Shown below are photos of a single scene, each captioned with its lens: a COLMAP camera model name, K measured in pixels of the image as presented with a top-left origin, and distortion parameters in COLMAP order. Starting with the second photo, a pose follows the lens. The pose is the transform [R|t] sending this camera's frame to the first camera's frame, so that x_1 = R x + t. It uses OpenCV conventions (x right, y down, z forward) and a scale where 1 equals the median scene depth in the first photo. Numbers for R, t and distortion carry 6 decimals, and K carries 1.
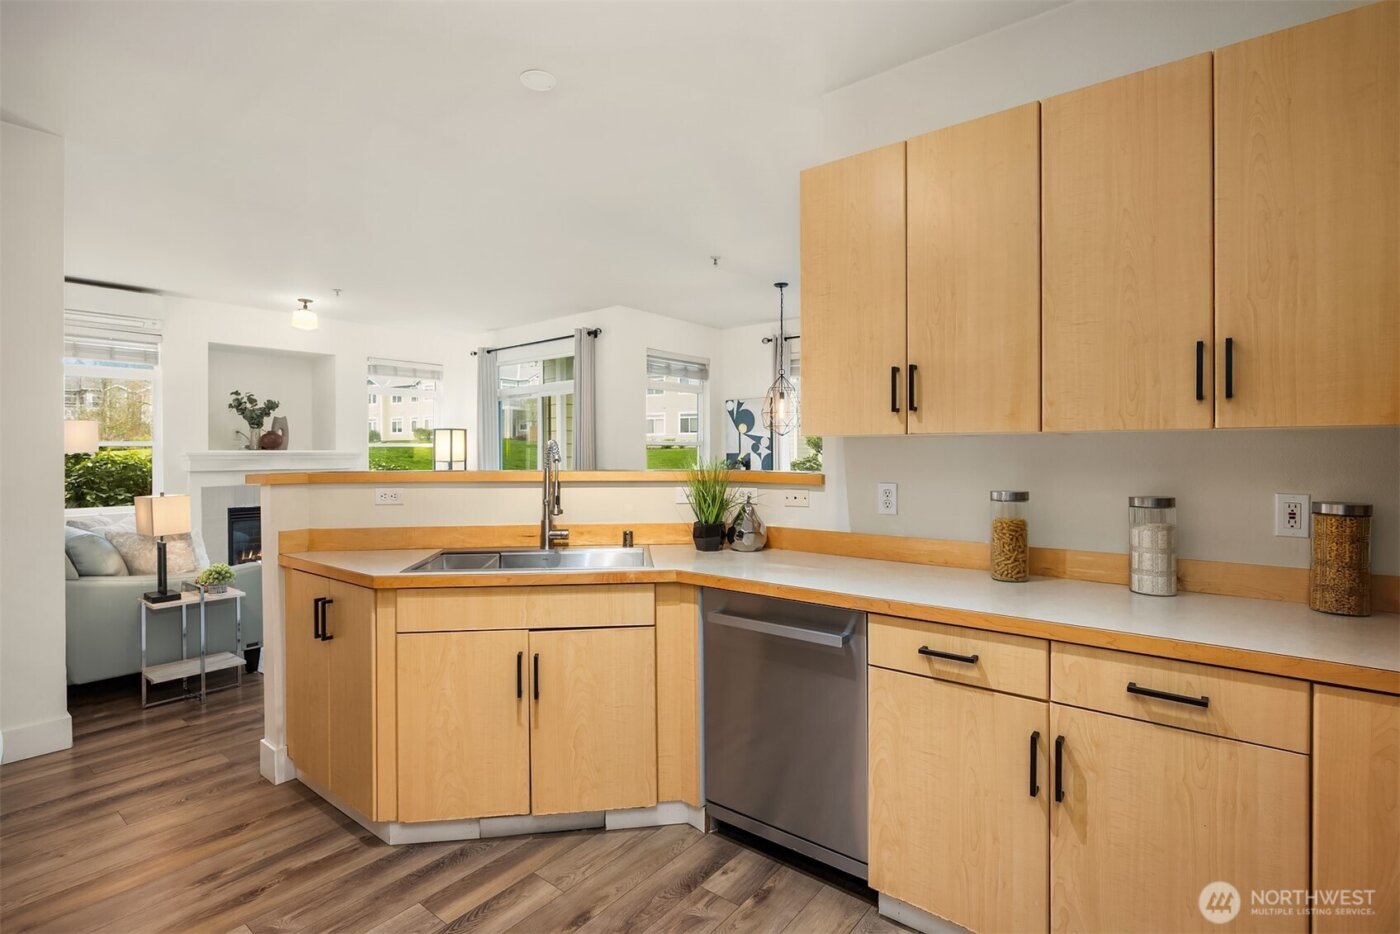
lens RADIAL K [[651.2, 0, 705.3], [0, 651.2, 466.1], [0, 0, 1]] dist [-0.000486, -0.000184]
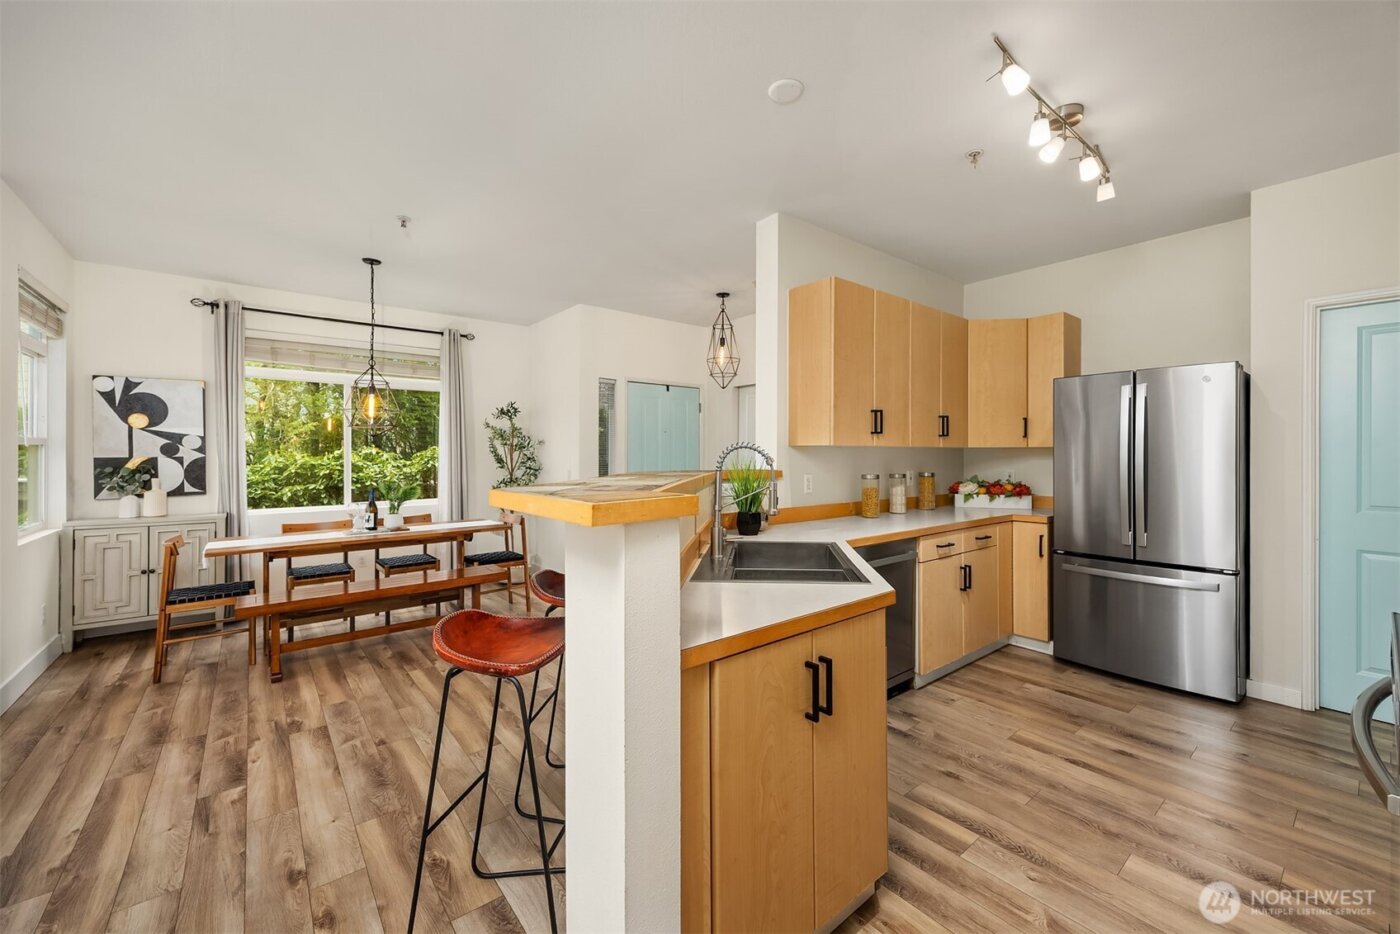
lens RADIAL K [[567.3, 0, 704.7], [0, 567.3, 456.0], [0, 0, 1]] dist [0.001185, 0.000070]
pose [[0.225874, 0.000708, 0.974156, -0.697631], [0.021968, 0.999742, -0.005820, -0.009785], [-0.973909, 0.022715, 0.225801, 0.552385]]
